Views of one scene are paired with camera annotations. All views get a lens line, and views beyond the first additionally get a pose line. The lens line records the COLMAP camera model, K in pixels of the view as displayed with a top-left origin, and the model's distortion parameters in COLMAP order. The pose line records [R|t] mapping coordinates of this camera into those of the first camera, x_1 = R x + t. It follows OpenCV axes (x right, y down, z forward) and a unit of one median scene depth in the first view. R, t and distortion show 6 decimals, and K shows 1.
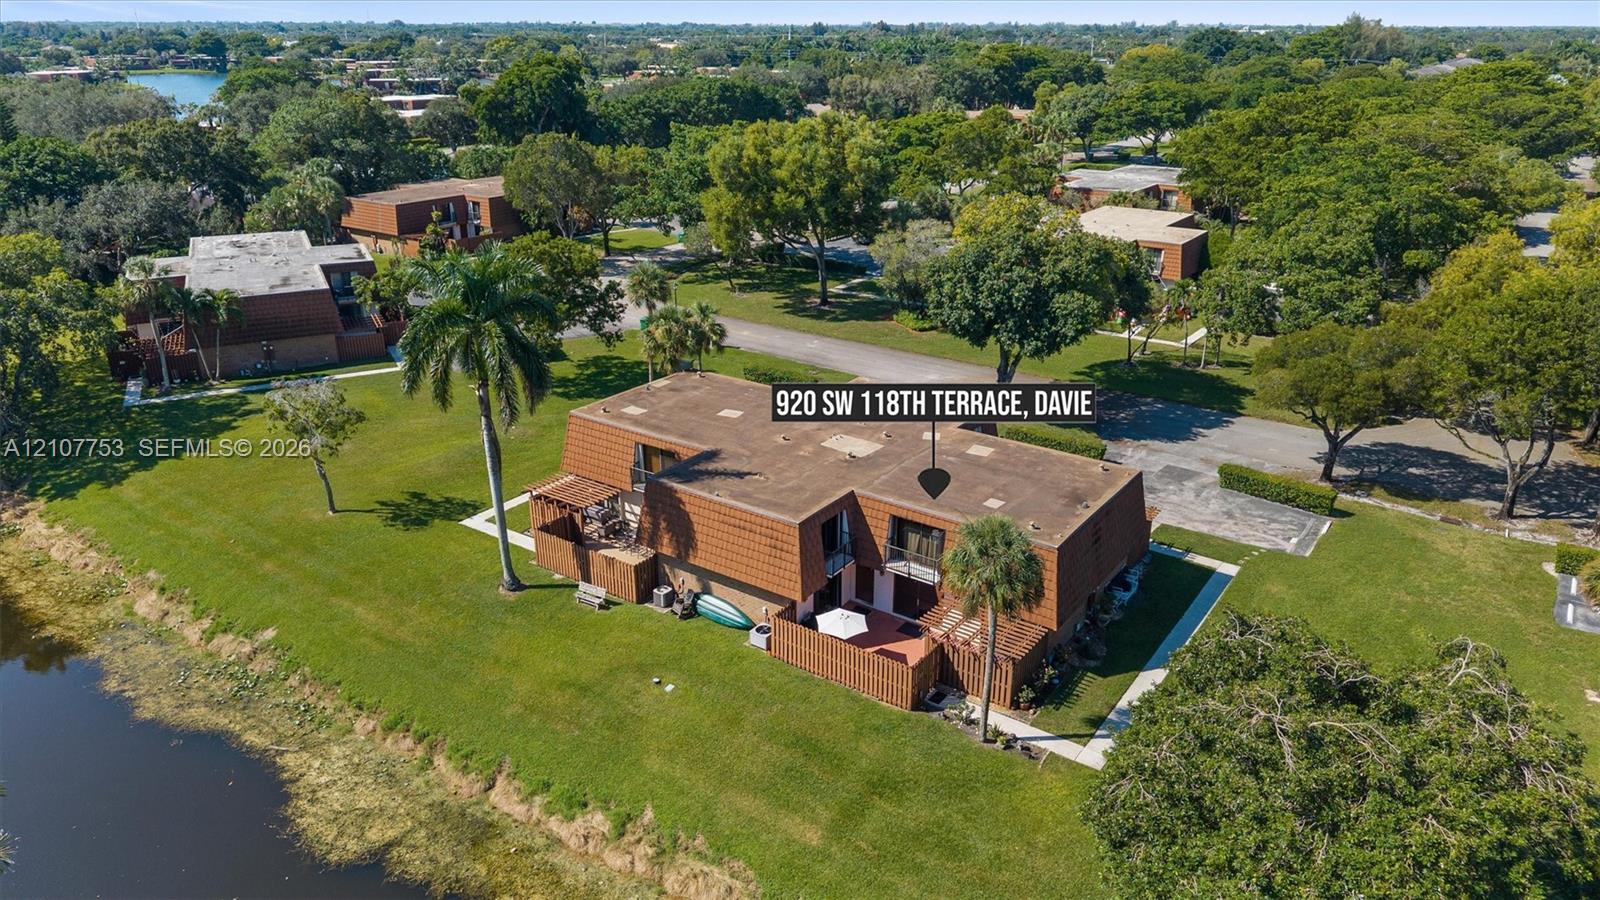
lens RADIAL K [[1086.0, 0, 800.0], [0, 1086.0, 450.0], [0, 0, 1]] dist [0.001774, -0.000737]
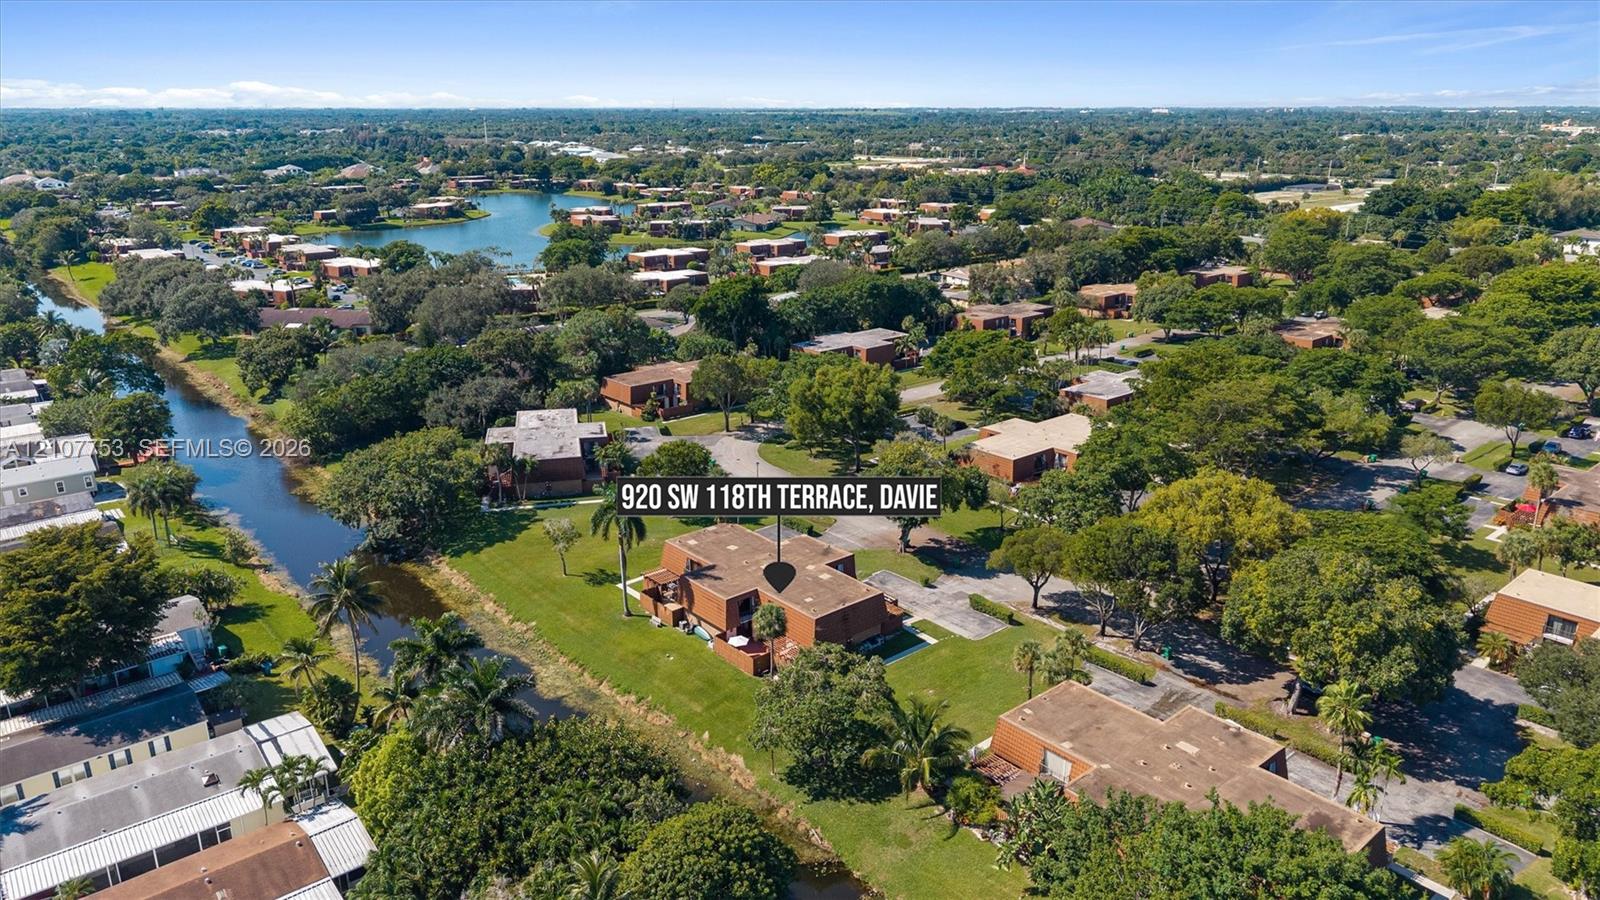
lens RADIAL K [[1073.1, 0, 800.0], [0, 1073.1, 450.0], [0, 0, 1]] dist [0.067361, -0.000313]
pose [[0.970173, 0.070823, -0.231838, 0.538865], [-0.086119, 0.994680, -0.056527, -0.115475], [0.226601, 0.074807, 0.971111, -1.074050]]
